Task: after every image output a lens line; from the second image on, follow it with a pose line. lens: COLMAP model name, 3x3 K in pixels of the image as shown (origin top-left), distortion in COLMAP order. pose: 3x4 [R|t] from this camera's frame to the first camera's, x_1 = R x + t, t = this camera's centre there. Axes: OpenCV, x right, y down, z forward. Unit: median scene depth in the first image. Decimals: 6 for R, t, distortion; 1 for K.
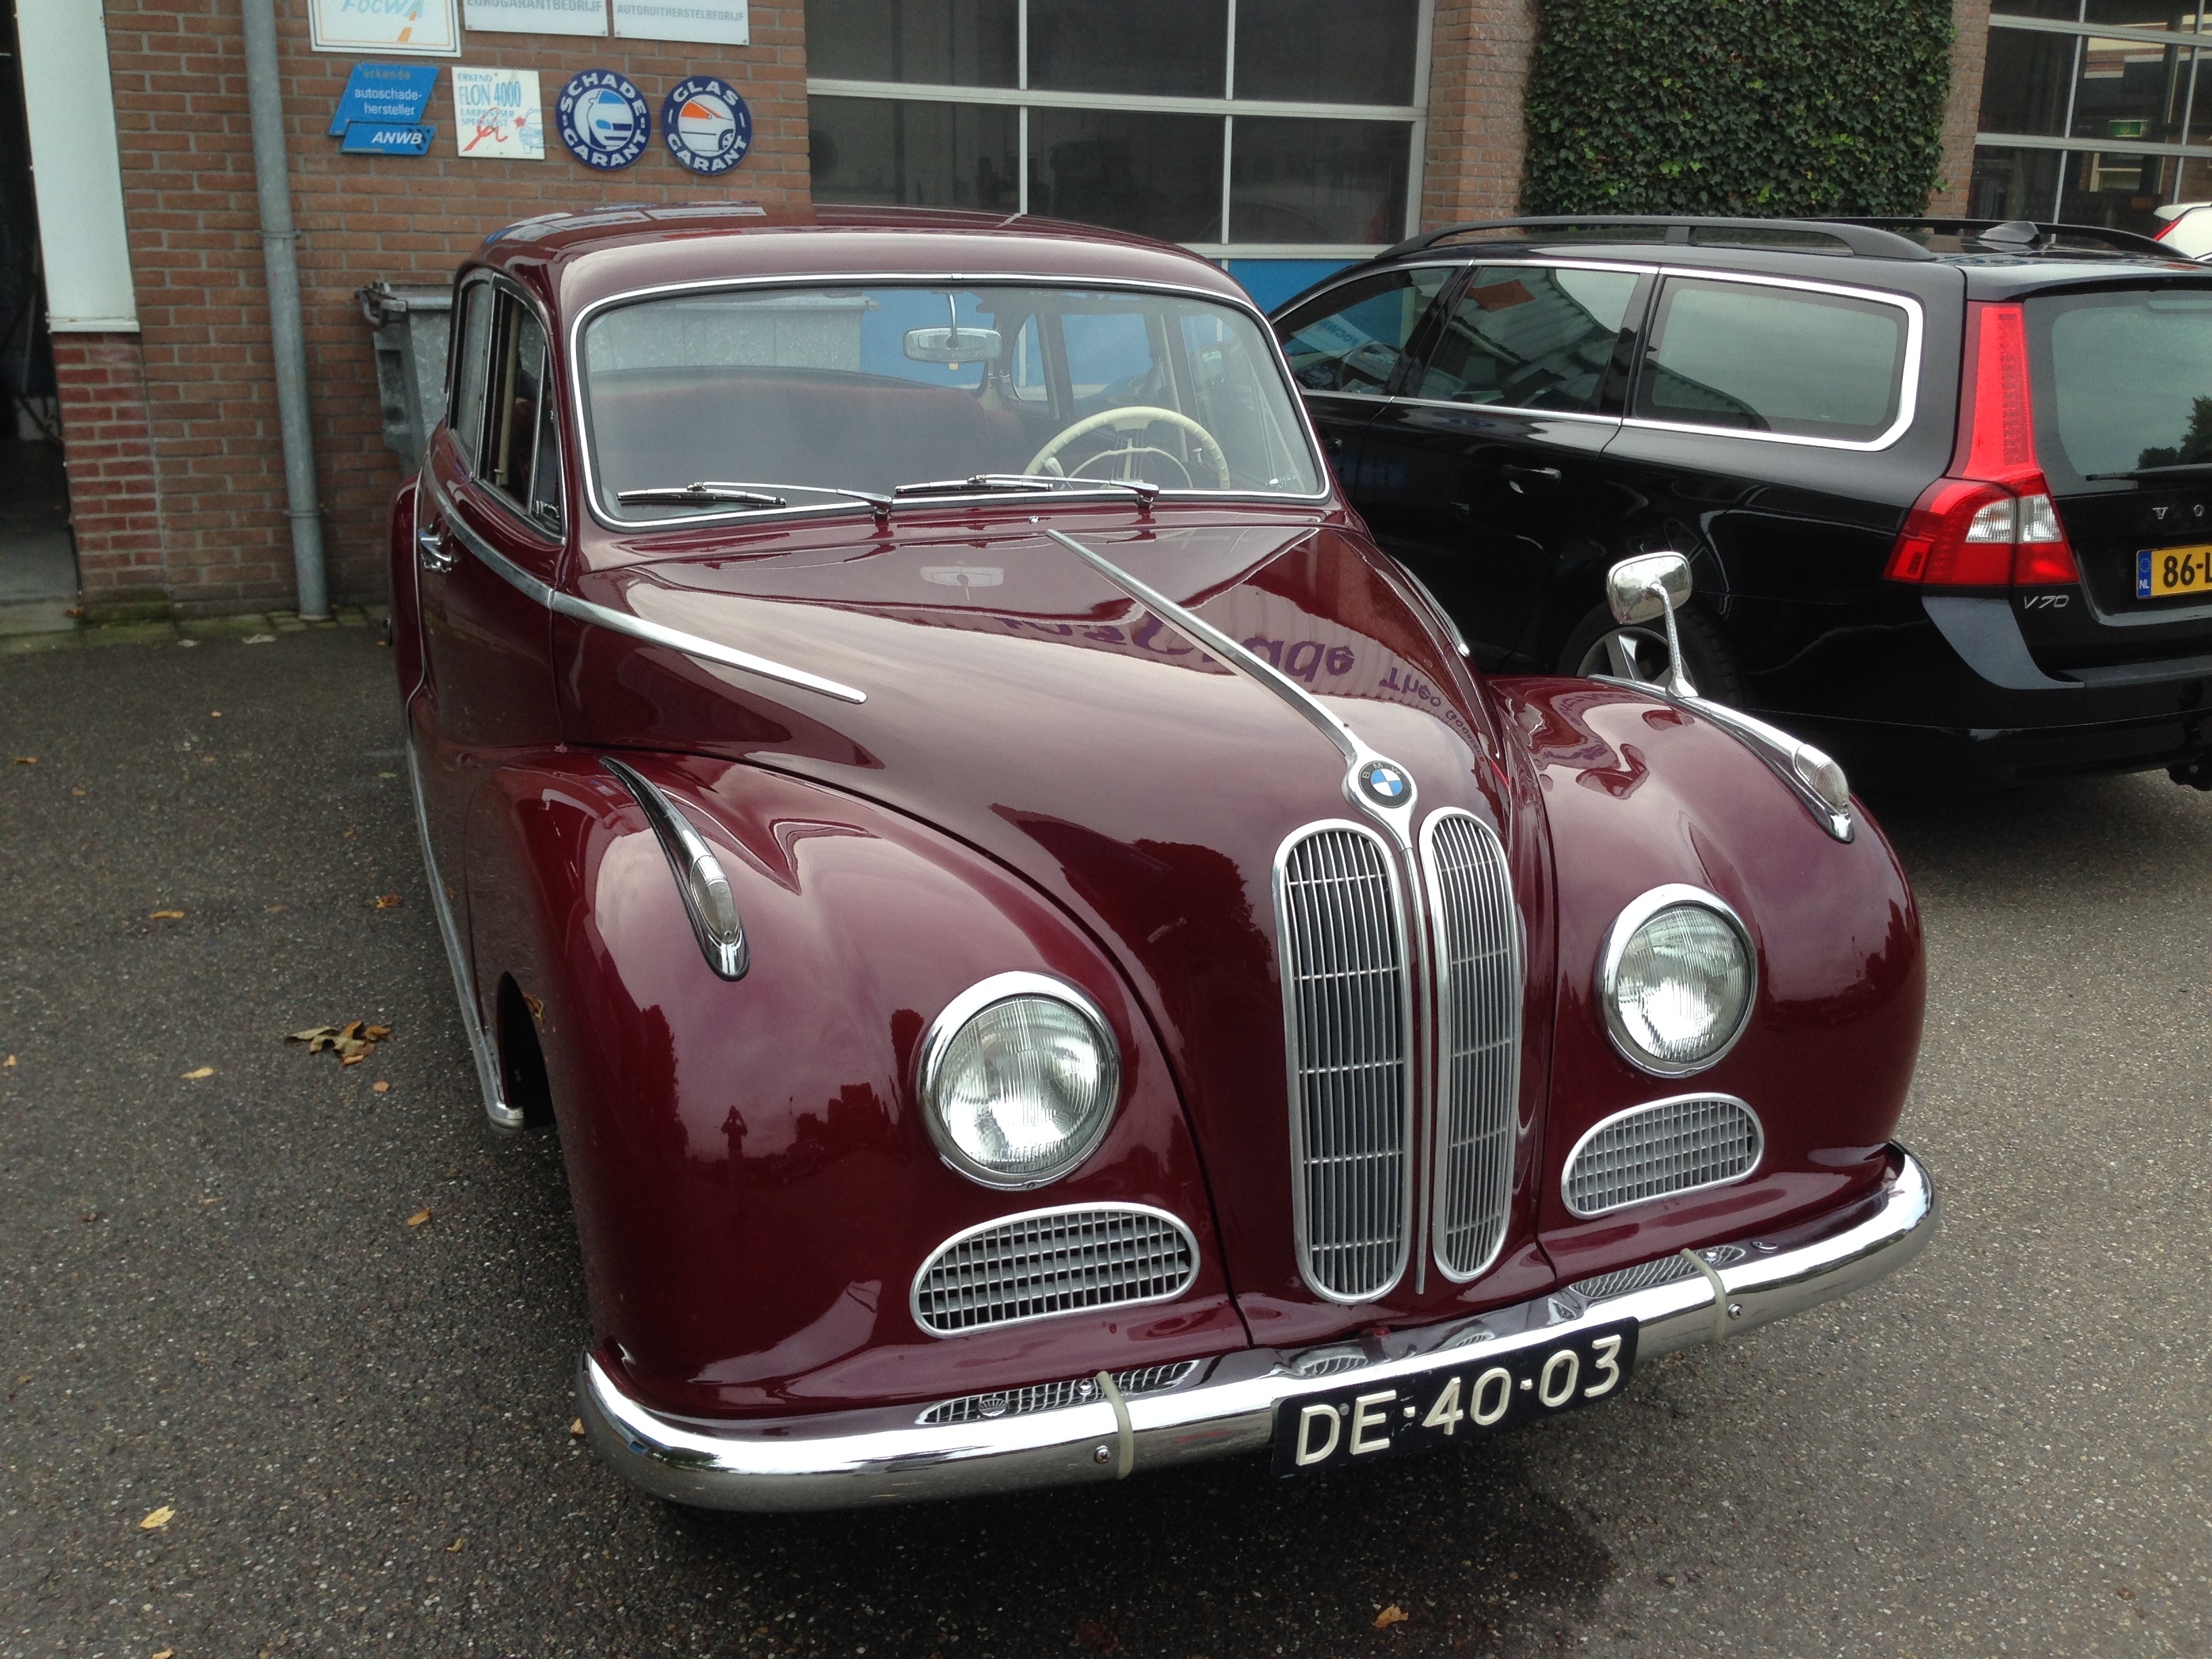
lens RADIAL K [[2100.2, 0, 1111.7], [0, 2100.2, 687.1], [0, 0, 1]] dist [0.193151, -0.436696]
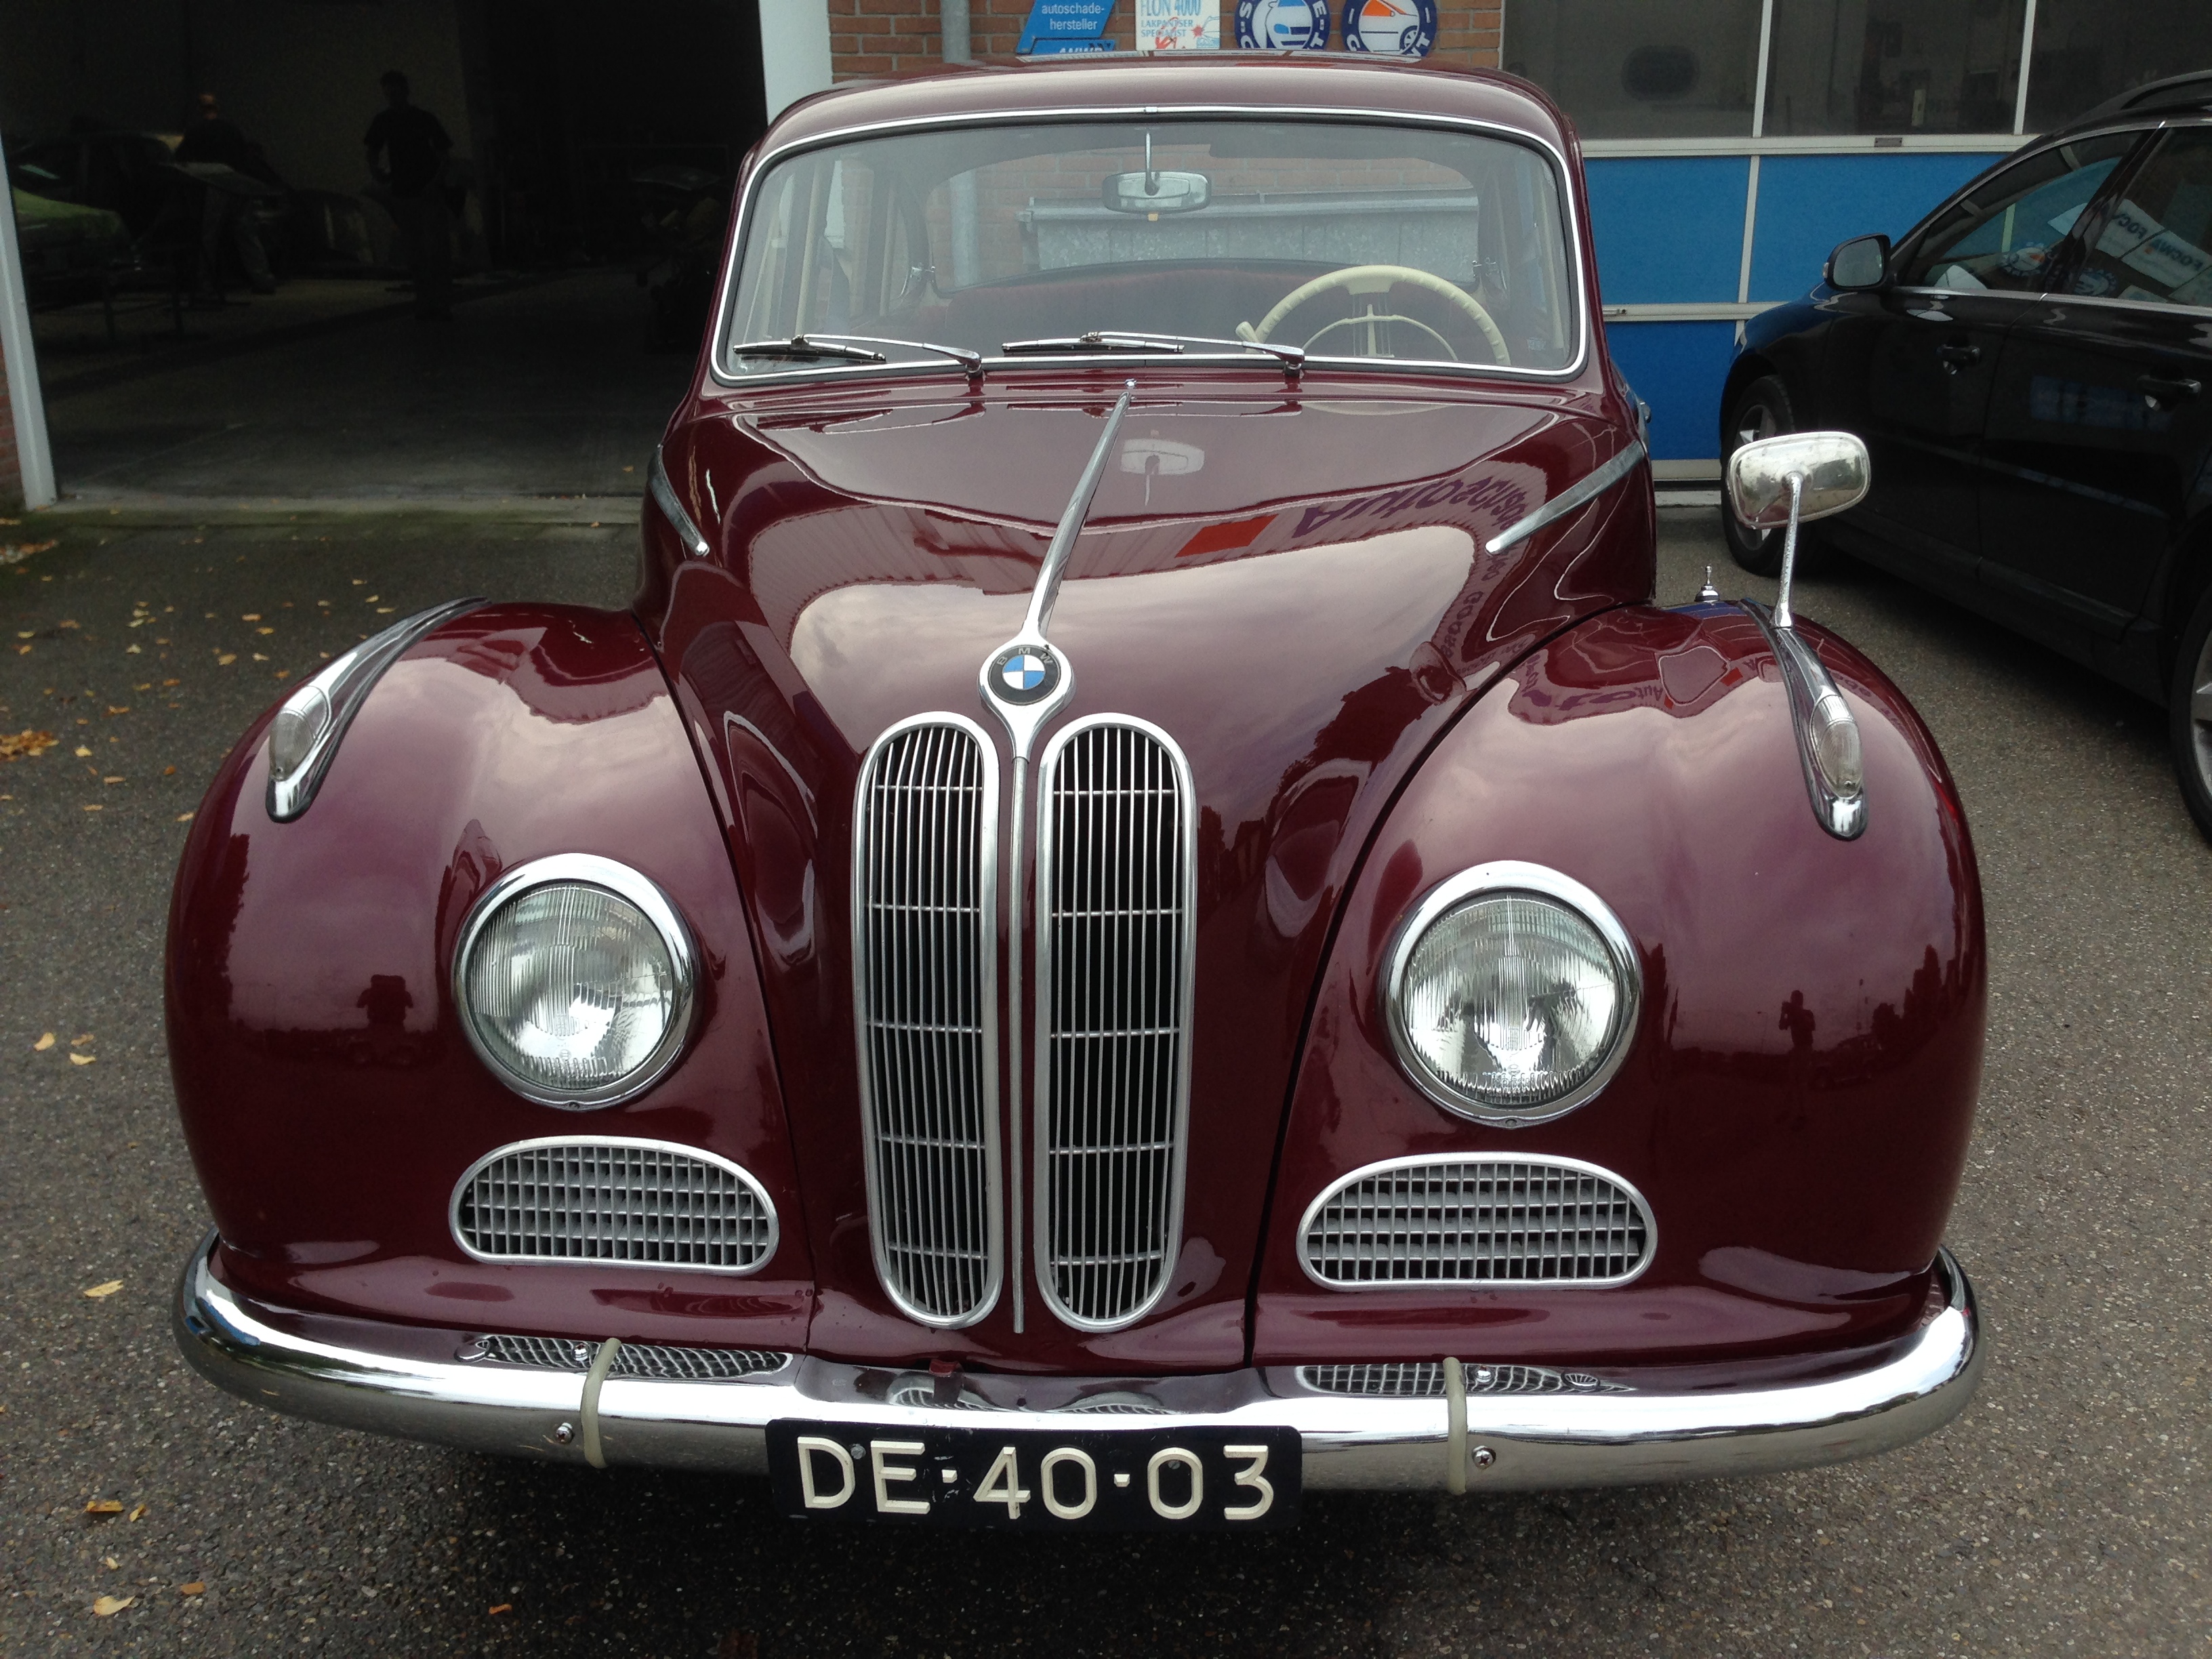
lens RADIAL K [[2100.2, 0, 1111.7], [0, 2100.2, 687.1], [0, 0, 1]] dist [0.193151, -0.436696]
pose [[0.893783, 0.085227, -0.440328, 0.349849], [-0.076598, 0.996362, 0.037369, 0.012899], [0.441911, 0.000328, 0.897059, 0.223550]]
